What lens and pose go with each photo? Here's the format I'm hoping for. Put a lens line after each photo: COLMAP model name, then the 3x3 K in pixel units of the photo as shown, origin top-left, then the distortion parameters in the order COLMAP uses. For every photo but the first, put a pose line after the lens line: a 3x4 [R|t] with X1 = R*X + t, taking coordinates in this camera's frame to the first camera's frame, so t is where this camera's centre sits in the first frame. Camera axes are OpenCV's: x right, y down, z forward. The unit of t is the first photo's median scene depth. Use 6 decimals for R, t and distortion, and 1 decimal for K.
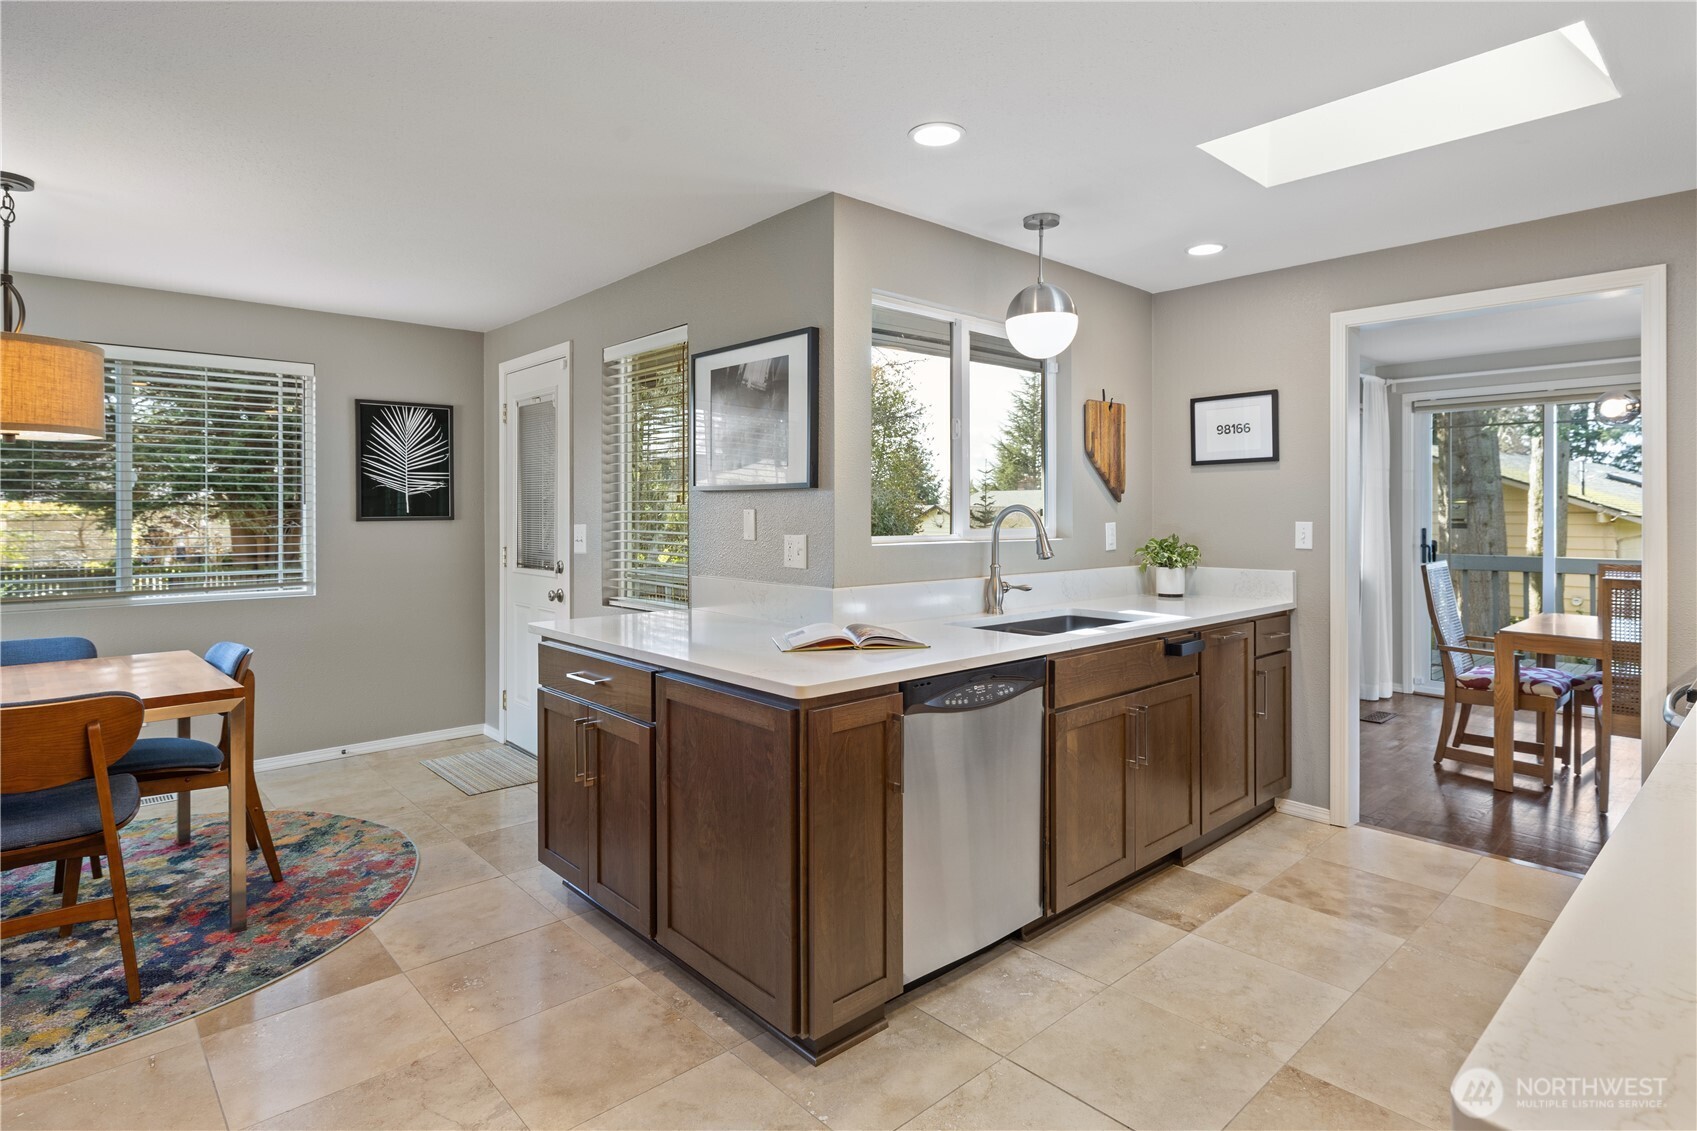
lens RADIAL K [[882.3, 0, 852.6], [0, 882.3, 514.9], [0, 0, 1]] dist [-0.002368, -0.000596]
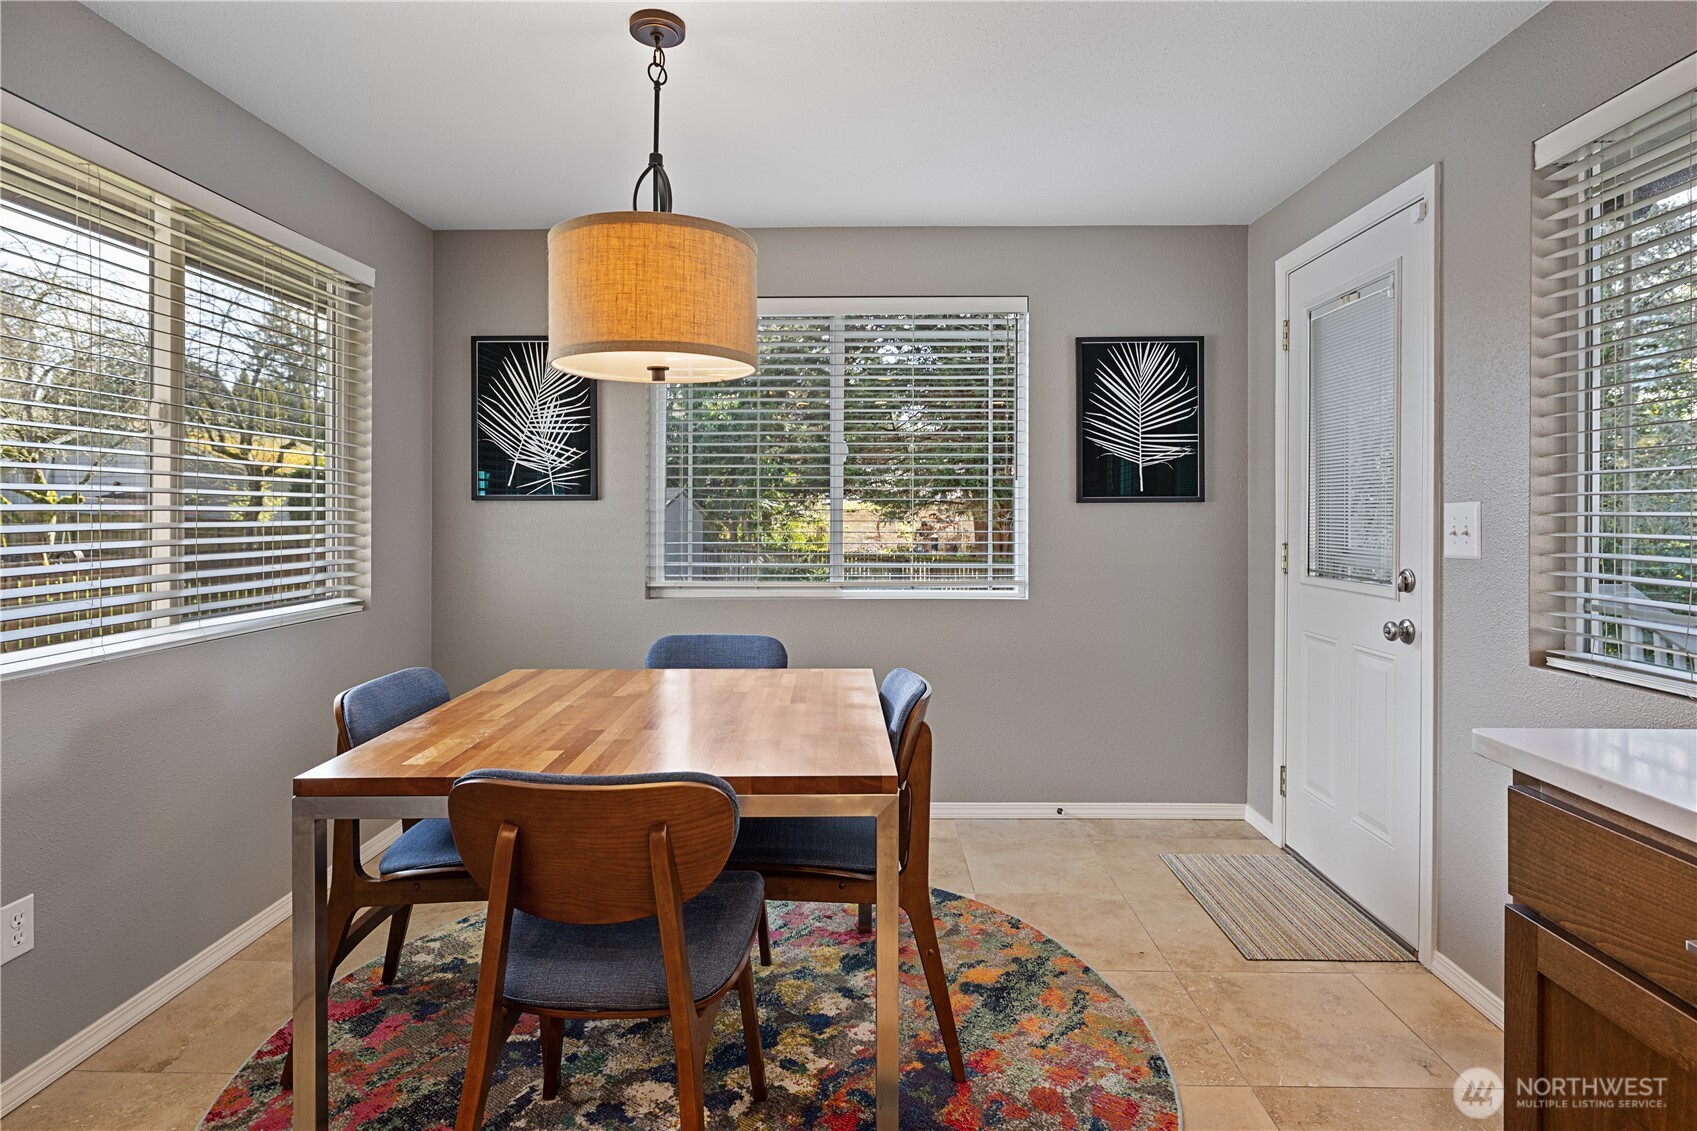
lens RADIAL K [[882.3, 0, 852.6], [0, 882.3, 514.9], [0, 0, 1]] dist [-0.002368, -0.000596]
pose [[0.725925, 0.004095, -0.687761, -0.205784], [-0.004628, 0.999989, 0.001070, 0.018961], [0.687758, 0.002406, 0.725936, 0.360344]]
